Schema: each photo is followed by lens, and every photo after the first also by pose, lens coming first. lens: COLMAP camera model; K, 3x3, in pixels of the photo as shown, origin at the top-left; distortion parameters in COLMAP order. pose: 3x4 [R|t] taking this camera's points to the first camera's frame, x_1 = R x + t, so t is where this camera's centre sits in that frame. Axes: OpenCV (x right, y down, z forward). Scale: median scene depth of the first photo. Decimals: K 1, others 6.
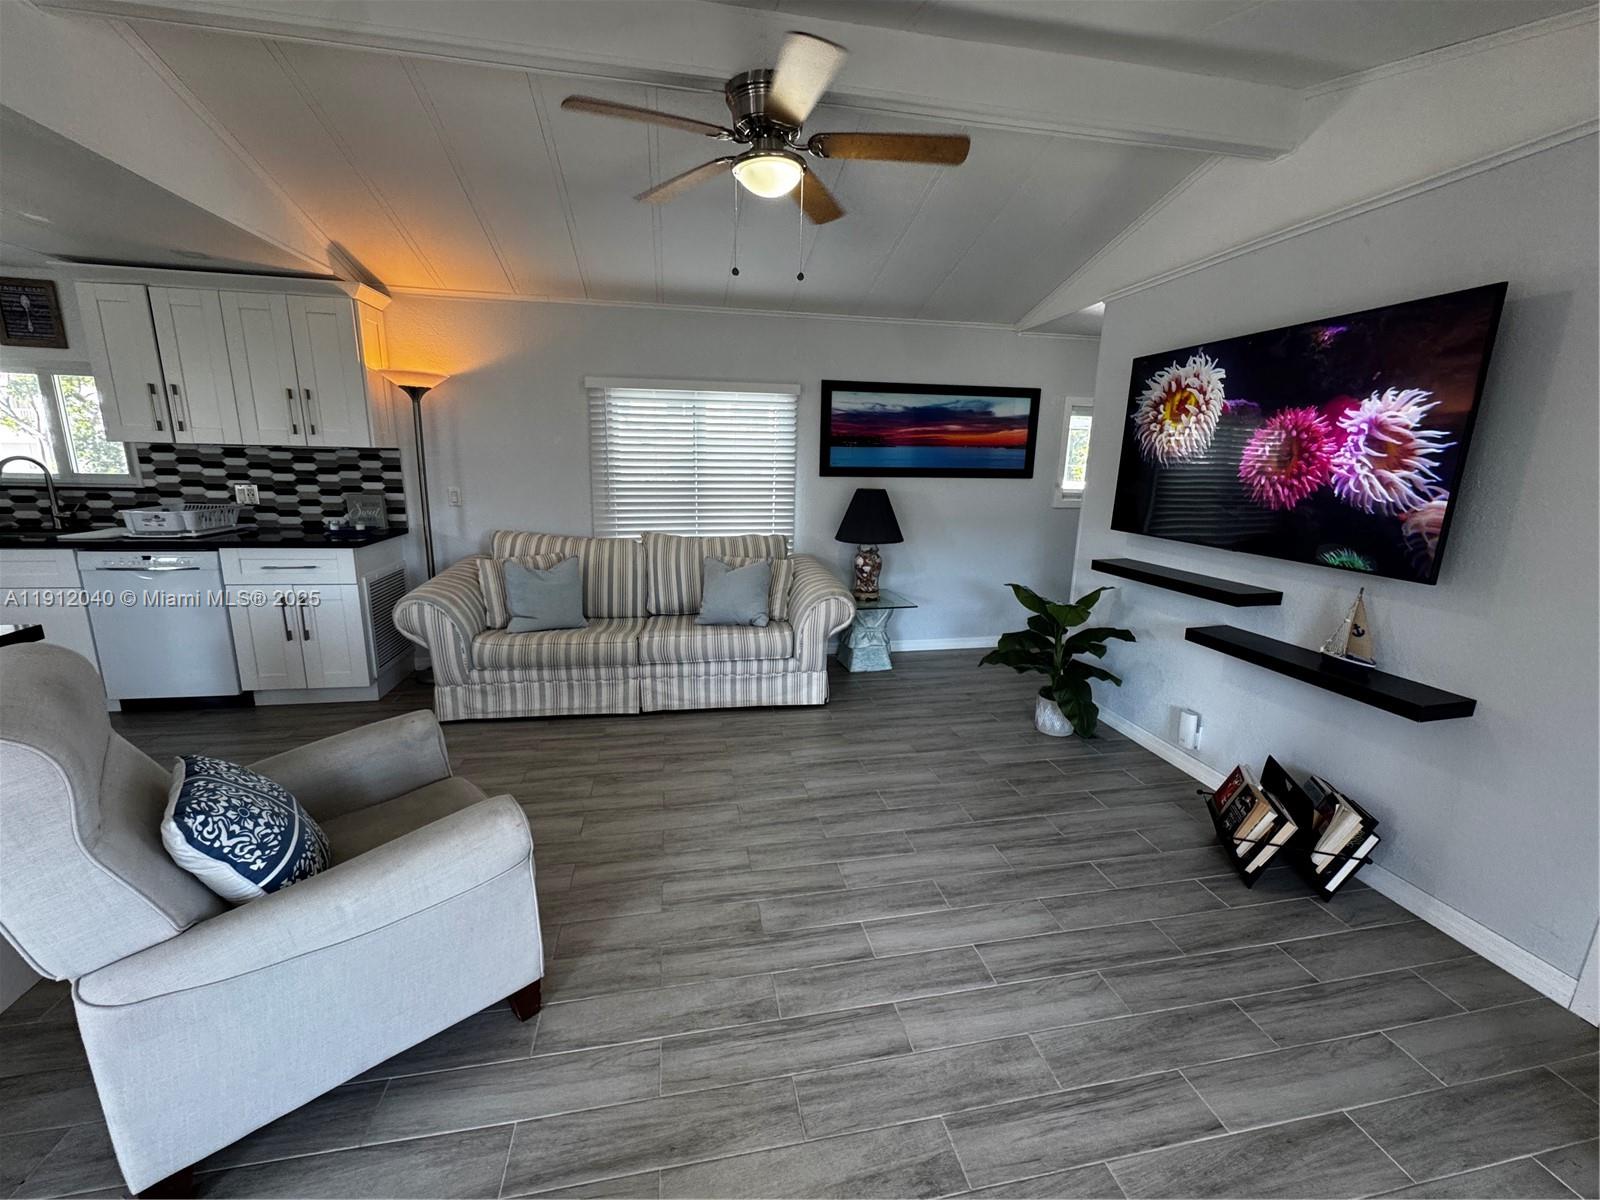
lens RADIAL K [[641.3, 0, 798.0], [0, 641.3, 597.3], [0, 0, 1]] dist [-0.001787, -0.000989]
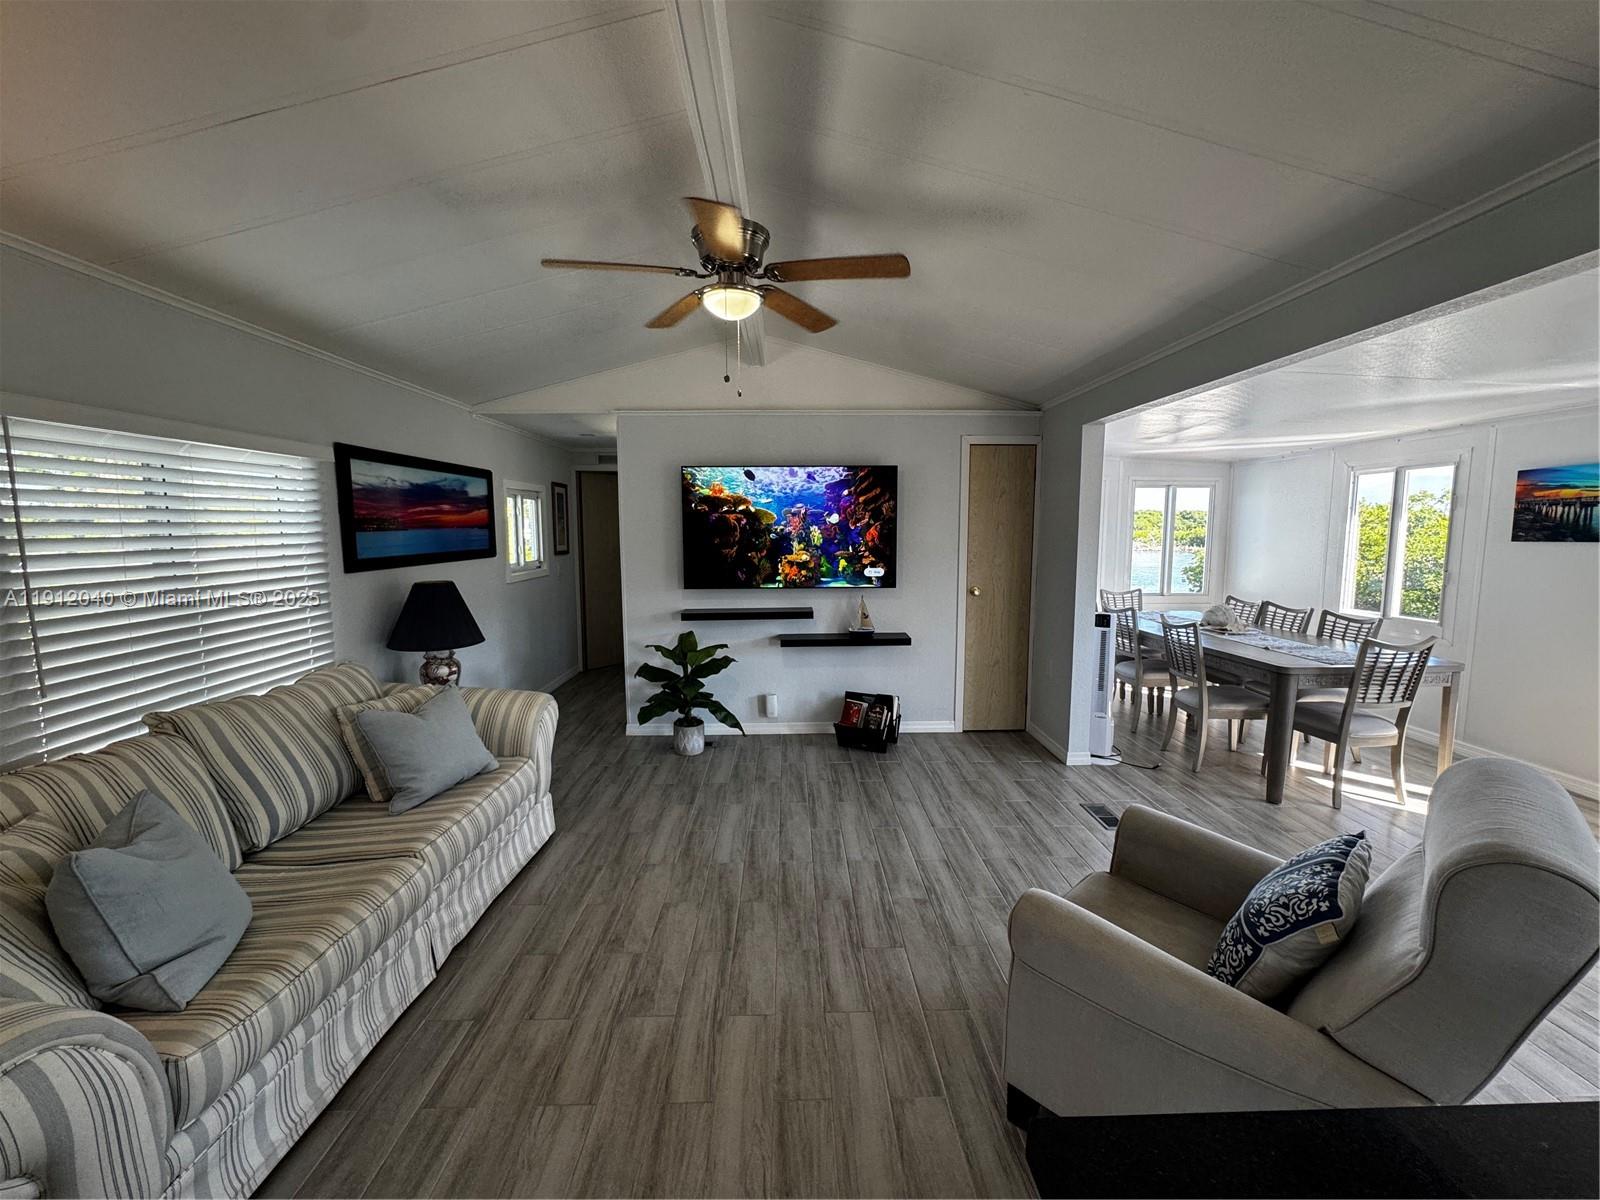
lens RADIAL K [[641.3, 0, 803.2], [0, 641.3, 600.5], [0, 0, 1]] dist [-0.001787, -0.000989]
pose [[0.171009, -0.130959, 0.976527, -0.690591], [0.220877, 0.970997, 0.091538, -0.134173], [-0.960192, 0.200038, 0.194975, 0.451917]]
